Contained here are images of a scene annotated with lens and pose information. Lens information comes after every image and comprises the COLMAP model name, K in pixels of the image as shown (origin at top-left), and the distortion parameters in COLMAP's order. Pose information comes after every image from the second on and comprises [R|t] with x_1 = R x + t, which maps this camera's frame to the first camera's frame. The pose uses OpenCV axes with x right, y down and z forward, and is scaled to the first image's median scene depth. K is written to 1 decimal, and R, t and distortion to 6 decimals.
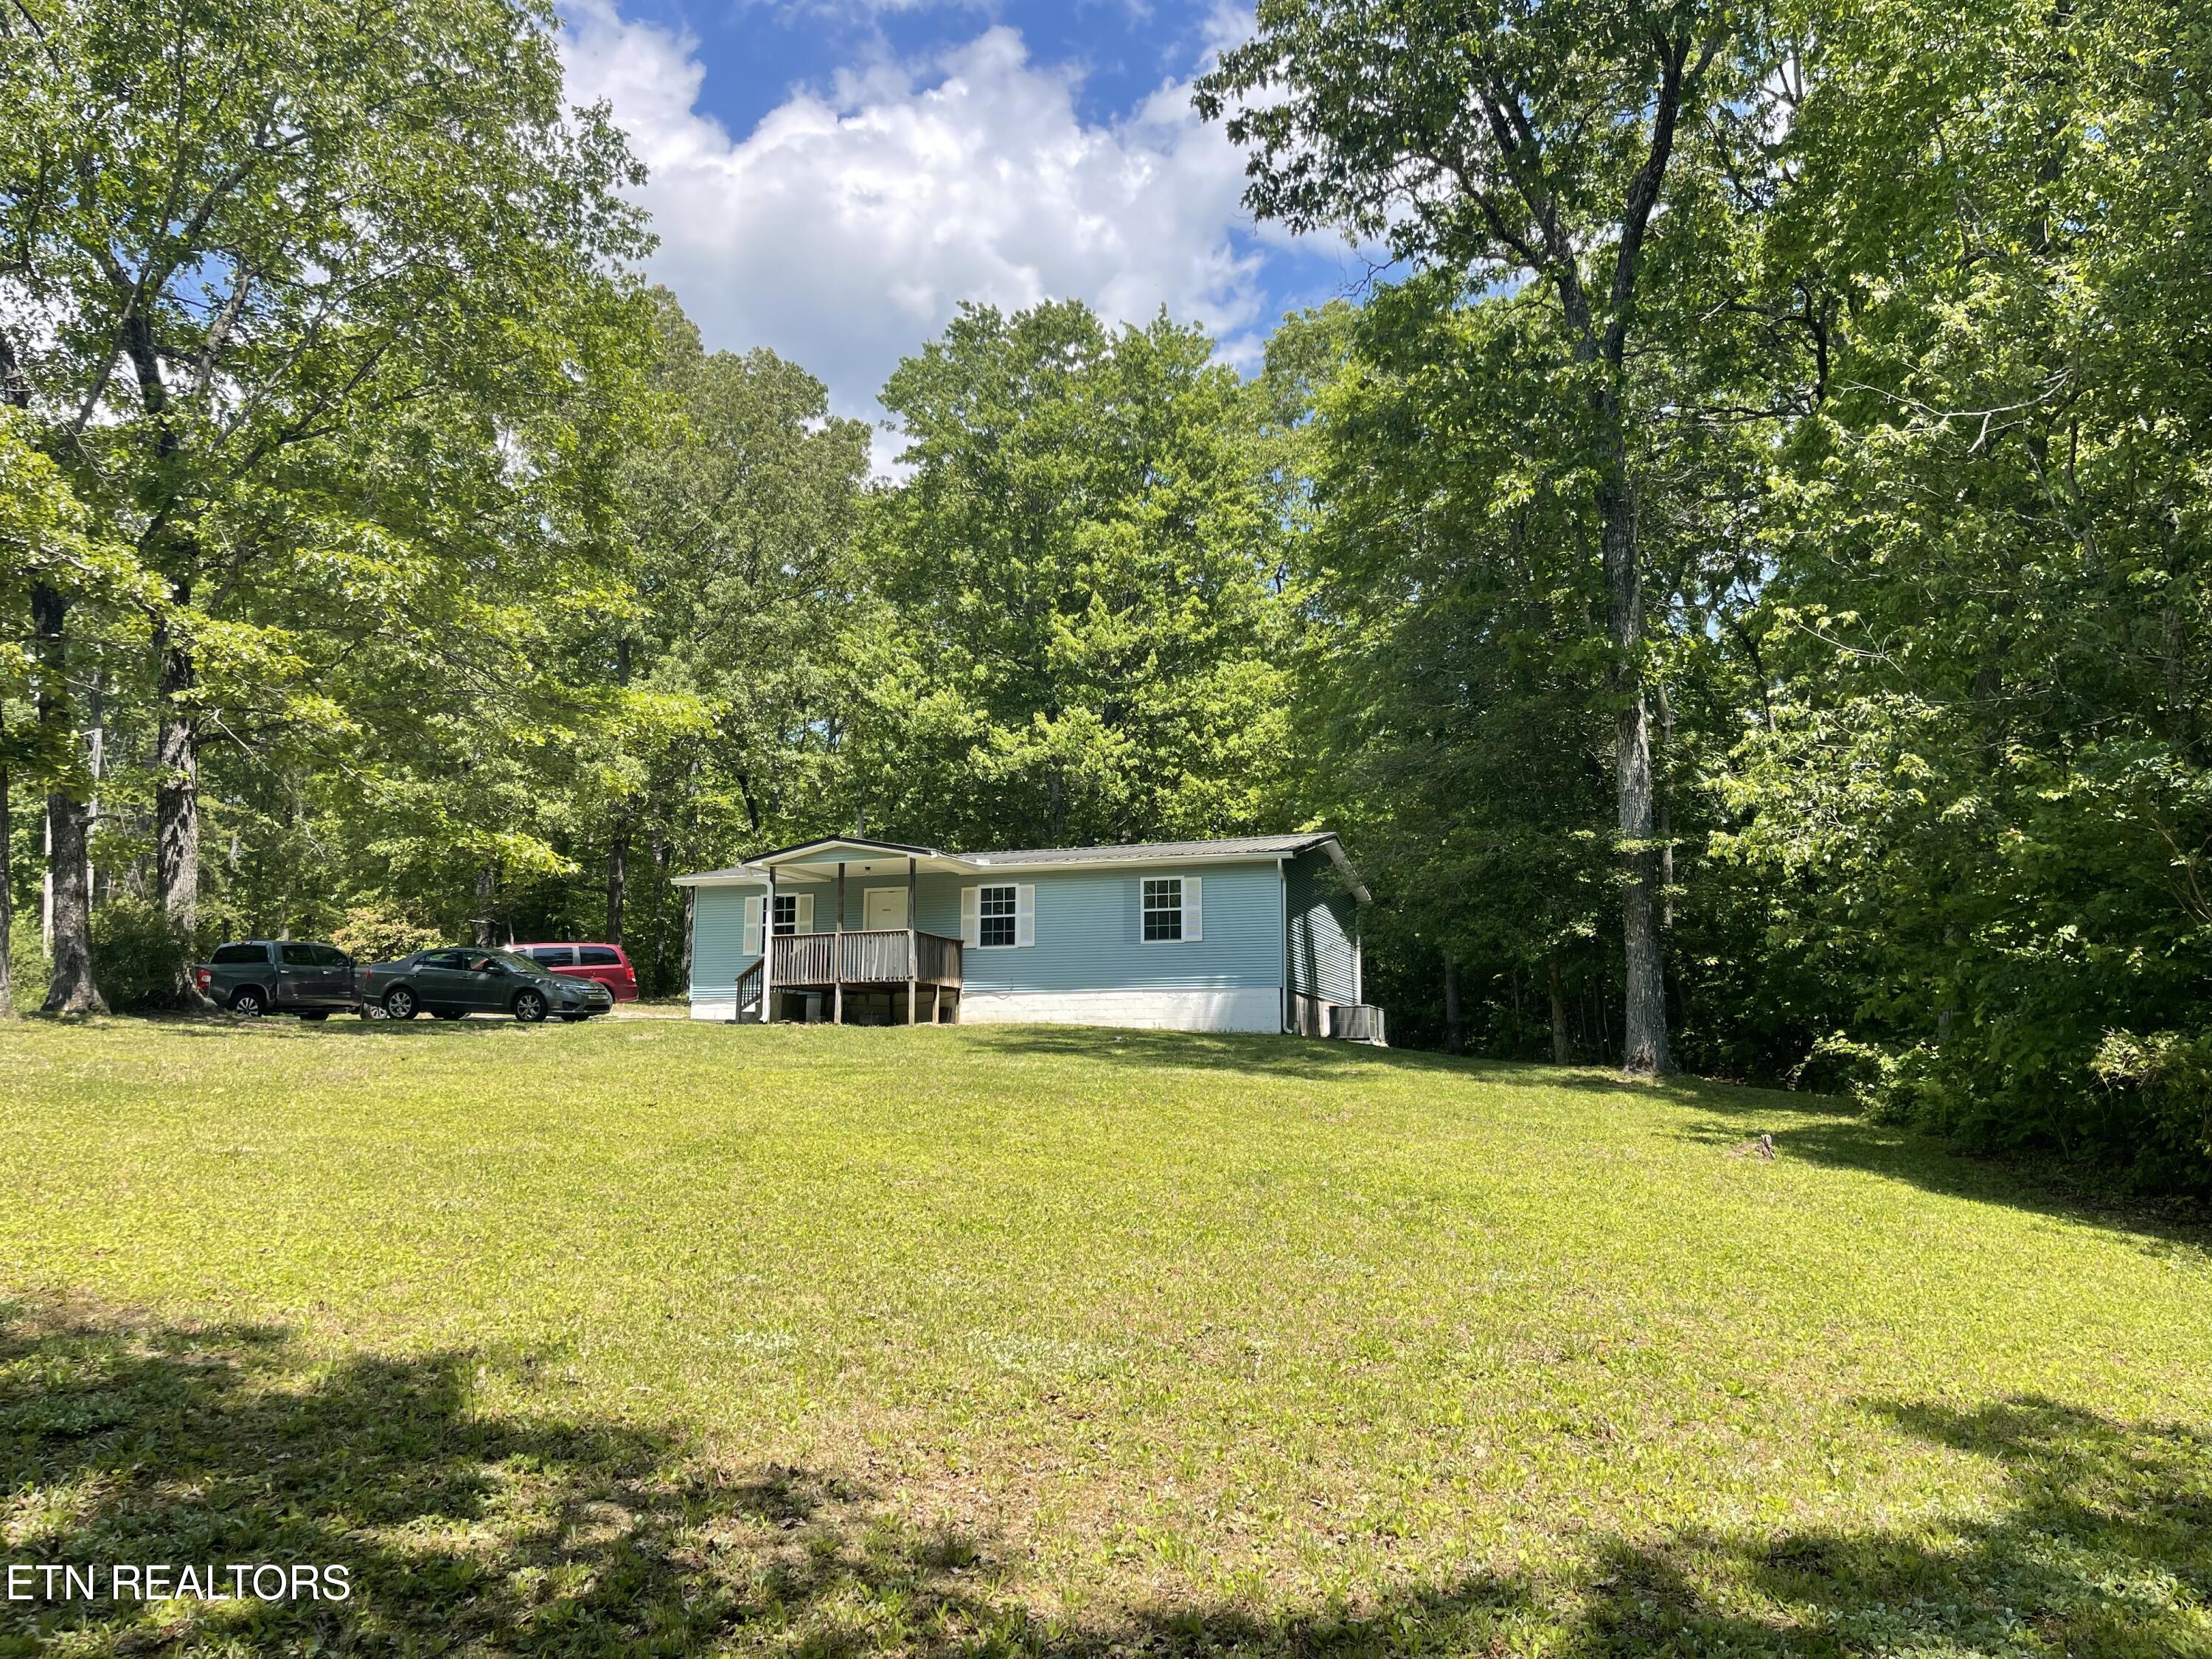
lens RADIAL K [[1663.5, 0, 1107.0], [0, 1663.5, 831.7], [0, 0, 1]] dist [0.034162, -0.080098]
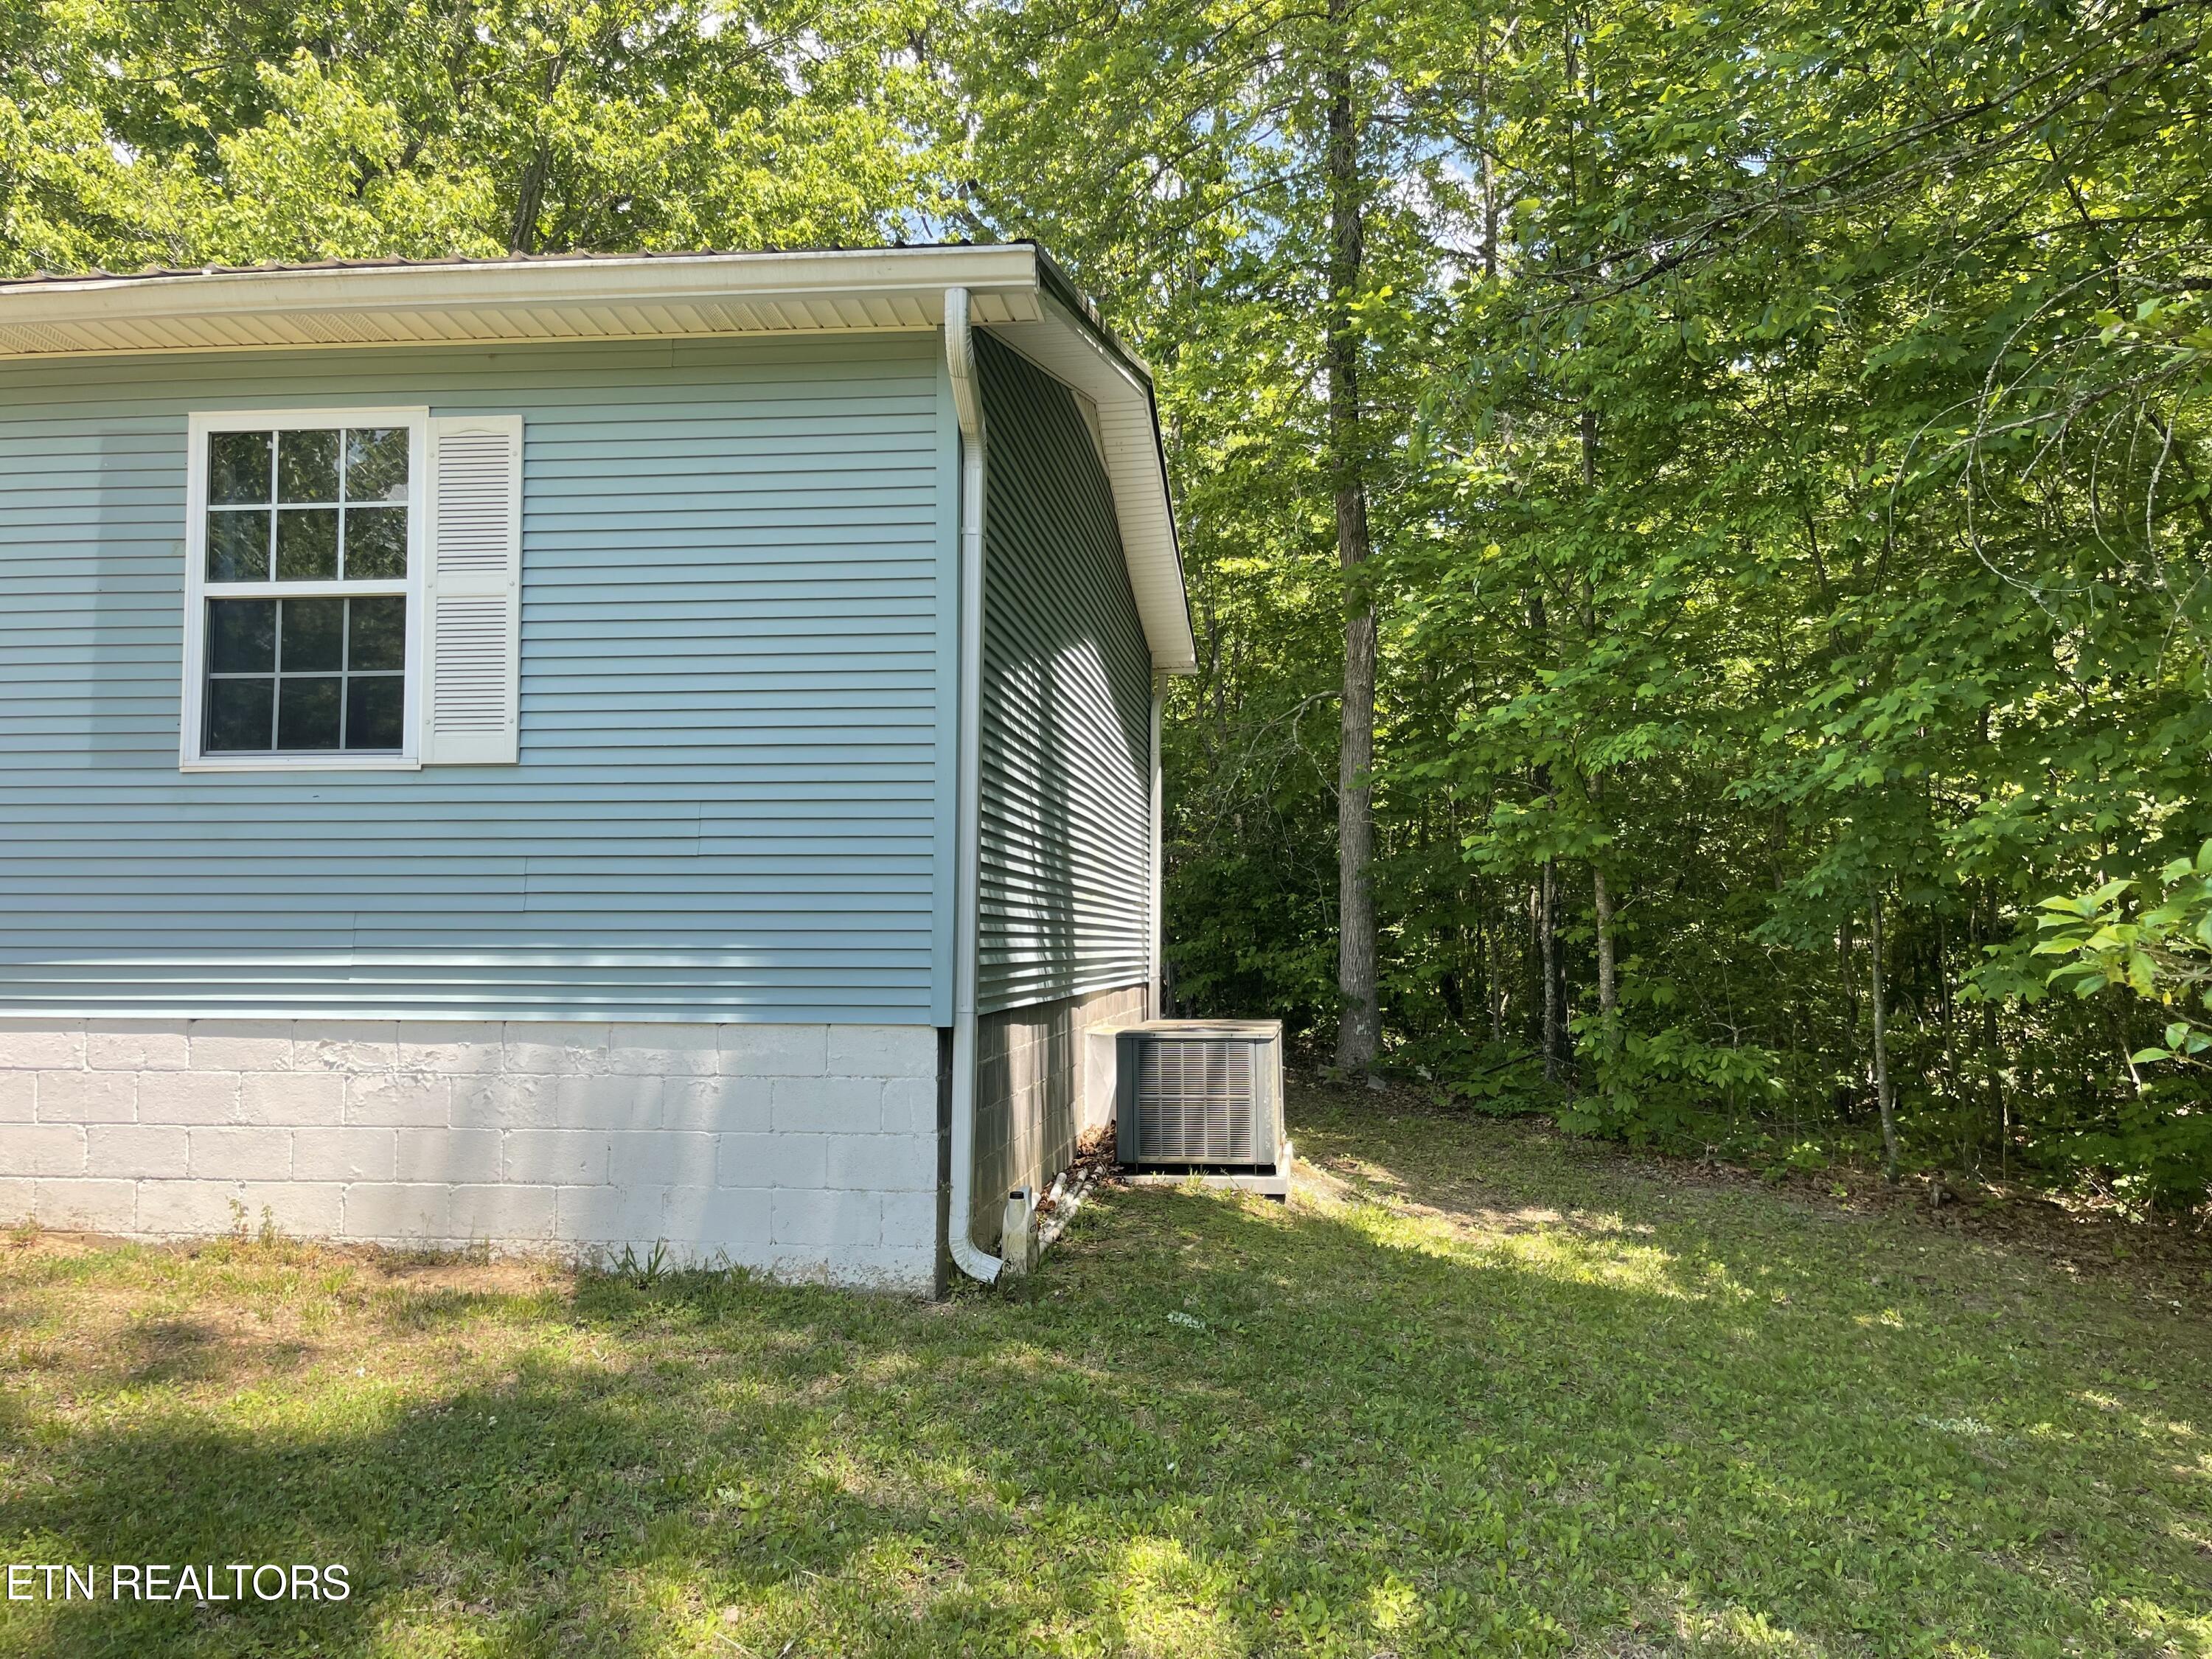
lens RADIAL K [[1663.5, 0, 1107.2], [0, 1663.5, 833.1], [0, 0, 1]] dist [0.034162, -0.080098]
pose [[0.974892, 0.020988, 0.221687, 0.078982], [-0.047677, 0.992135, 0.115737, 0.047923], [-0.217514, -0.123401, 0.968225, 0.800357]]
